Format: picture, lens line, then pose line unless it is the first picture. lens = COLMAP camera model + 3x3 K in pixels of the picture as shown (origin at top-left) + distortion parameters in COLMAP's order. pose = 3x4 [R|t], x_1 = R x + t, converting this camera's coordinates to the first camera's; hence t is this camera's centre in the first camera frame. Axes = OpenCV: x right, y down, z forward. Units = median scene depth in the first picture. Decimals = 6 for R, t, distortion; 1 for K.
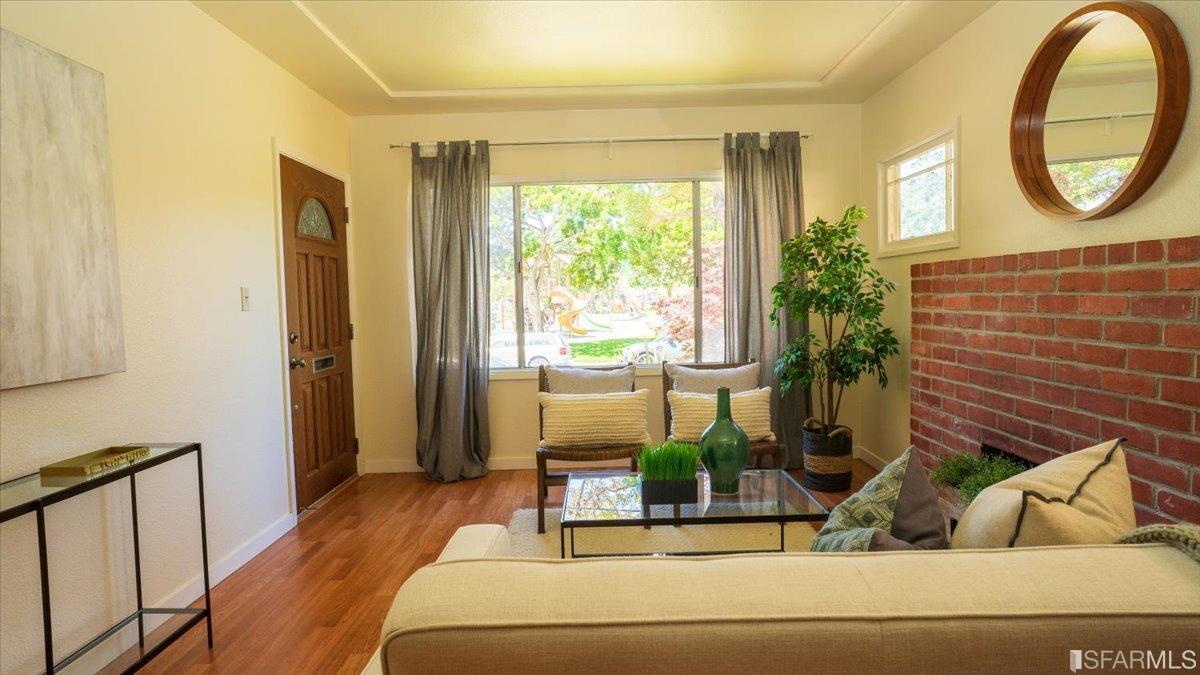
lens RADIAL K [[653.0, 0, 599.6], [0, 653.0, 336.8], [0, 0, 1]] dist [-0.053453, 0.038821]
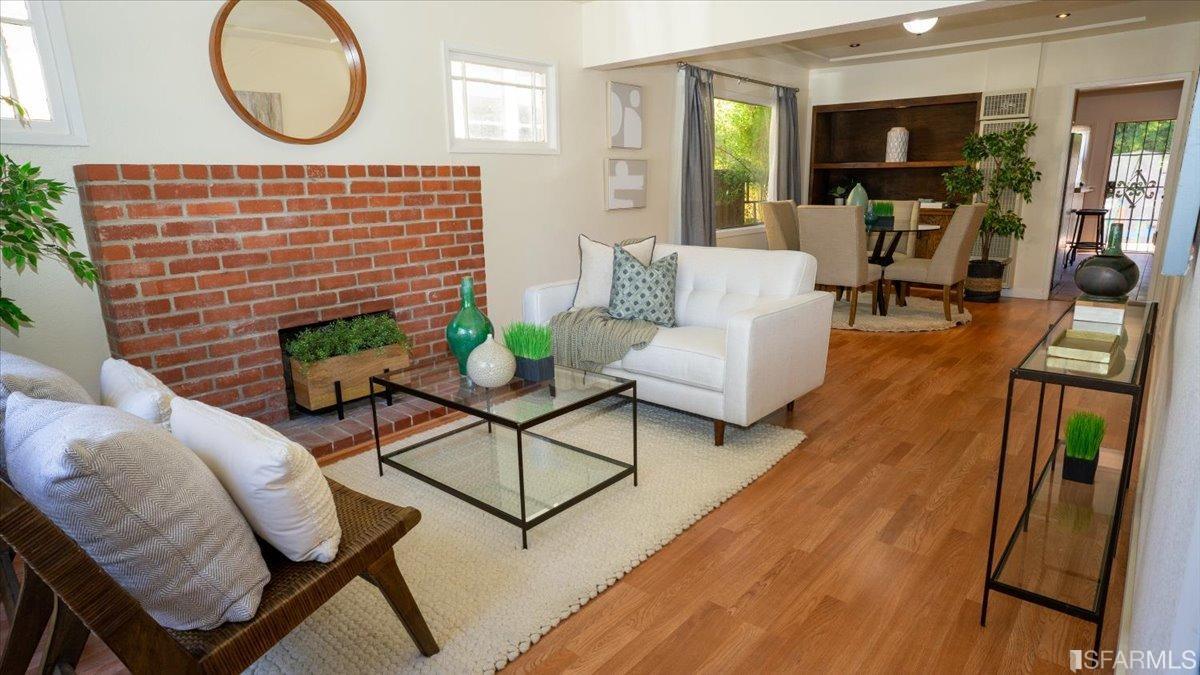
lens RADIAL K [[653.0, 0, 599.6], [0, 653.0, 336.8], [0, 0, 1]] dist [-0.053453, 0.038821]
pose [[-0.758169, -0.109503, 0.642798, -0.631949], [0.078464, 0.963314, 0.256650, -0.080144], [-0.647320, 0.245021, -0.721763, 1.581994]]
